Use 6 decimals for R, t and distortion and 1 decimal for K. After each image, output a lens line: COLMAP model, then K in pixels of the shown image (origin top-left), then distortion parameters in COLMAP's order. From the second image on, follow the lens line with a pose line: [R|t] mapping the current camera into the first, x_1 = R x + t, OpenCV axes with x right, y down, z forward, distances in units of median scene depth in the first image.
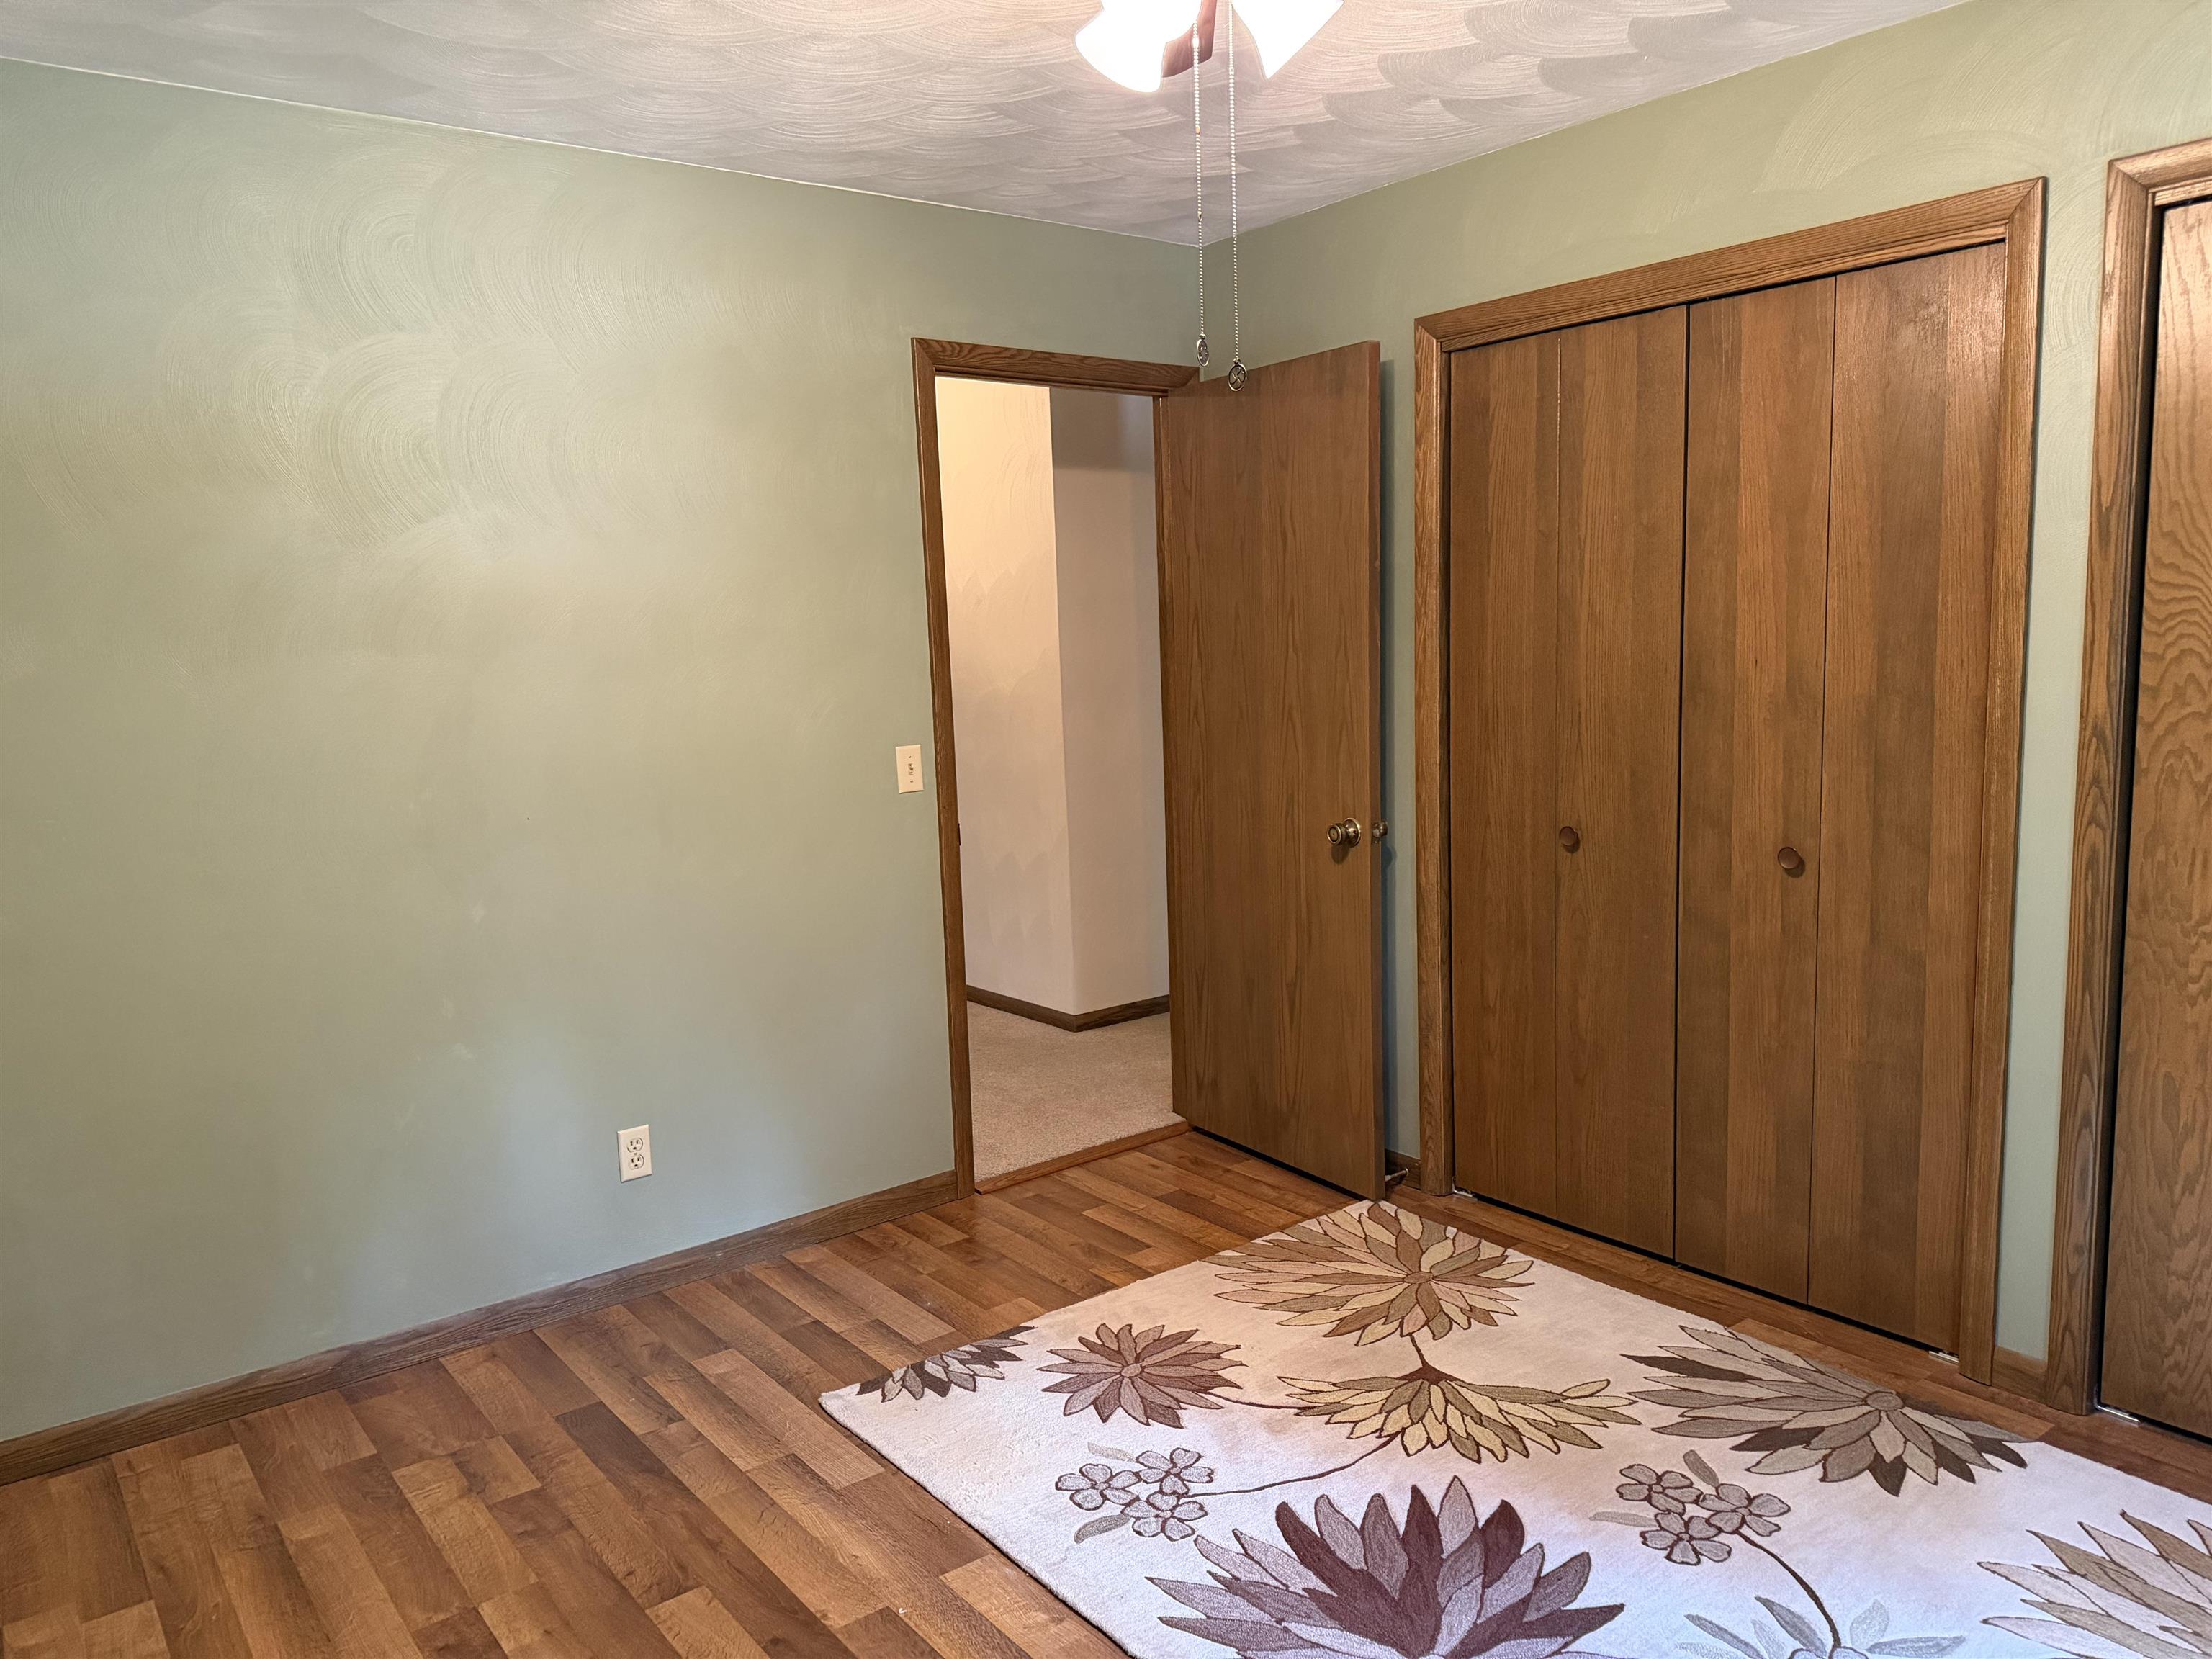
lens RADIAL K [[1561.3, 0, 1106.0], [0, 1561.3, 829.5], [0, 0, 1]] dist [0.001956, 0.000511]
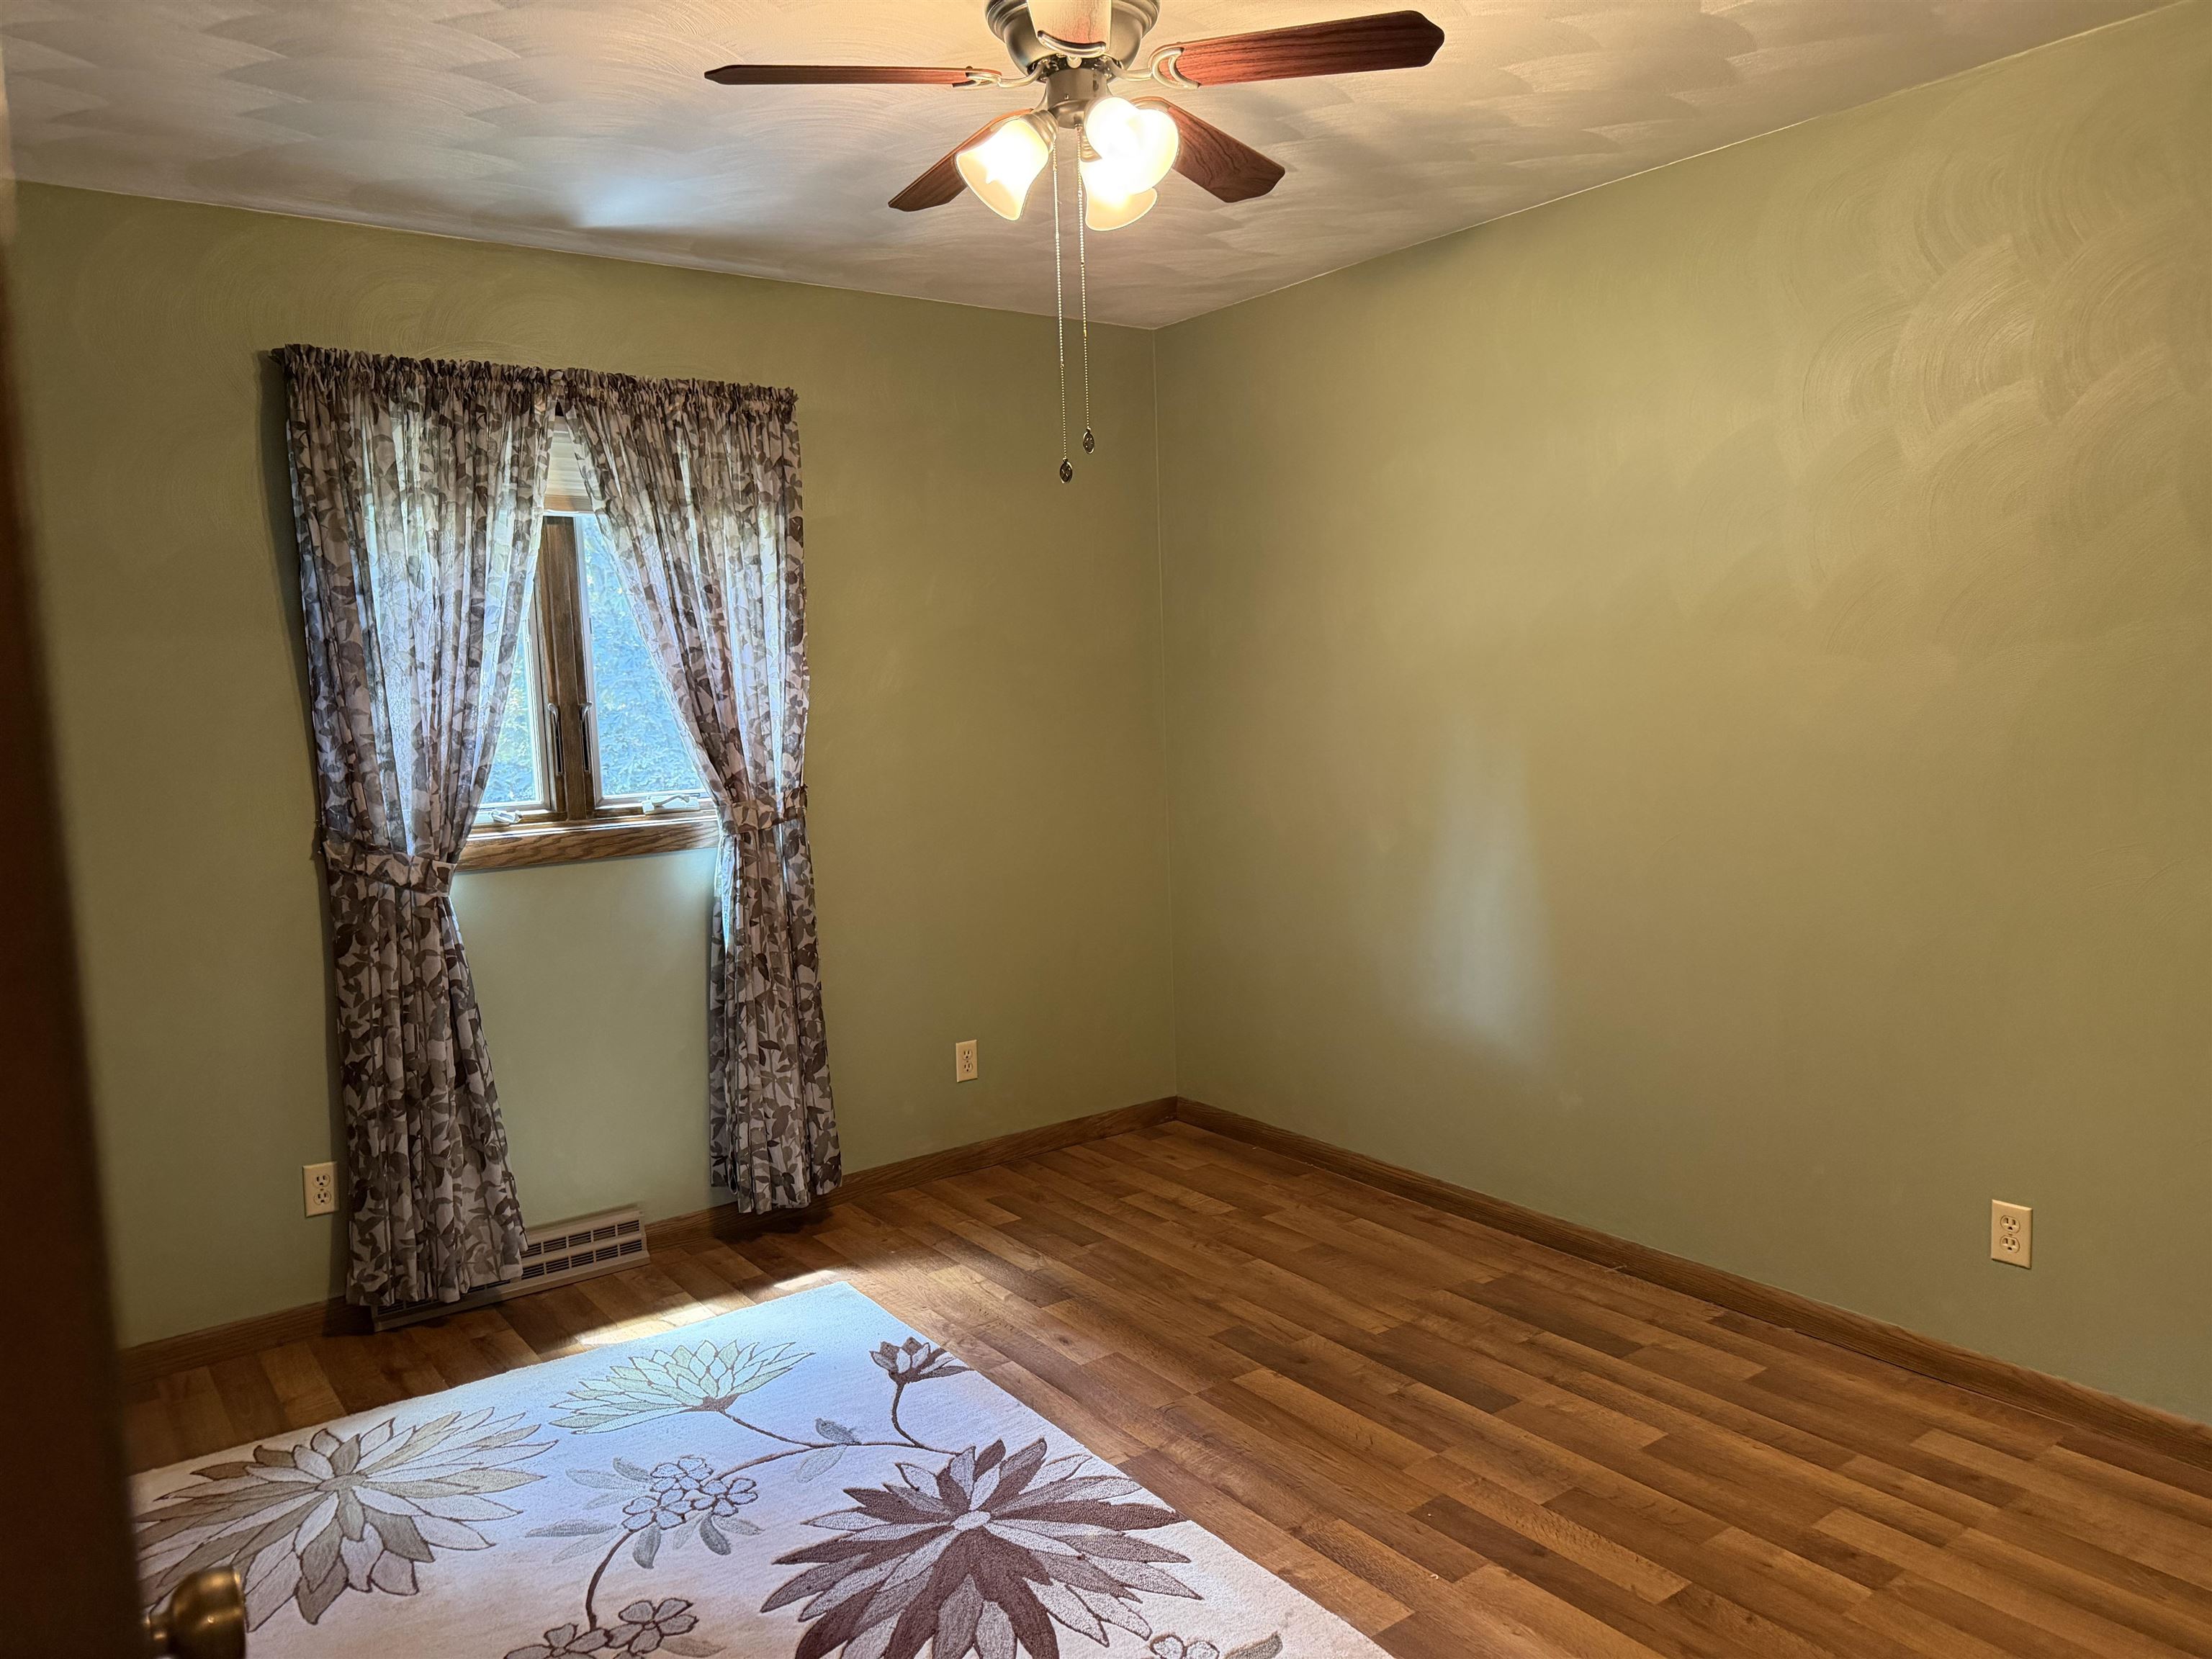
lens RADIAL K [[1561.3, 0, 1106.0], [0, 1561.3, 829.5], [0, 0, 1]] dist [0.001956, 0.000511]
pose [[-0.997270, 0.060945, 0.041685, 0.016307], [0.068801, 0.971932, 0.224979, -0.237799], [-0.026804, 0.227232, -0.973472, 1.891420]]
